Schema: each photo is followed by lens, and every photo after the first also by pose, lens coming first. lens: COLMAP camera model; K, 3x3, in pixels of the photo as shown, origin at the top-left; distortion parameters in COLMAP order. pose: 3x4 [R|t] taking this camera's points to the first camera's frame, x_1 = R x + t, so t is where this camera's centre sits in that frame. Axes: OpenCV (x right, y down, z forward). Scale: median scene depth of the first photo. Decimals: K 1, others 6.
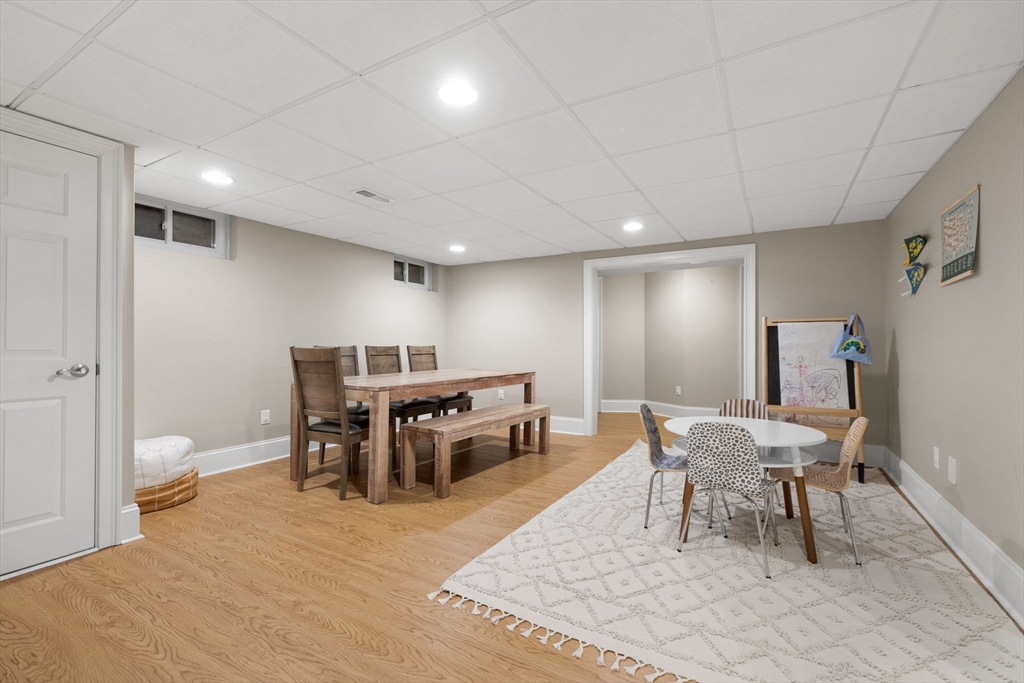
lens RADIAL K [[435.1, 0, 512.0], [0, 435.1, 341.5], [0, 0, 1]] dist [-0.000214, -0.000037]
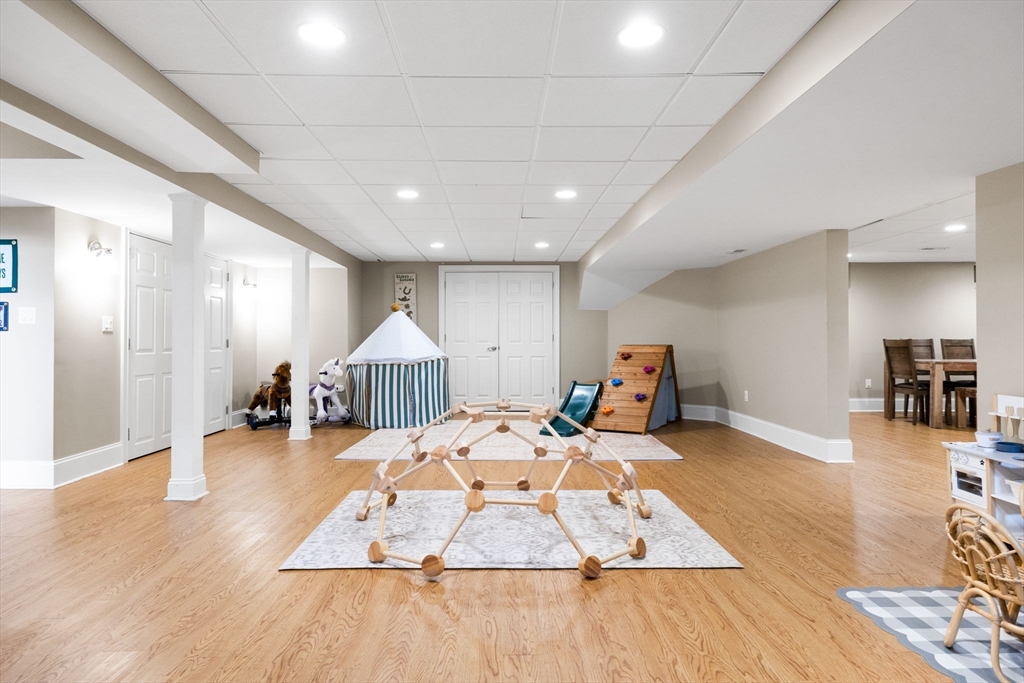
lens RADIAL K [[634.7, 0, 512.0], [0, 634.7, 341.5], [0, 0, 1]] dist [-0.005570, -0.001376]
pose [[0.534640, -0.004877, -0.845066, 0.751559], [0.010630, 0.999943, 0.000955, 0.002448], [0.845013, -0.009494, 0.534662, -1.445762]]
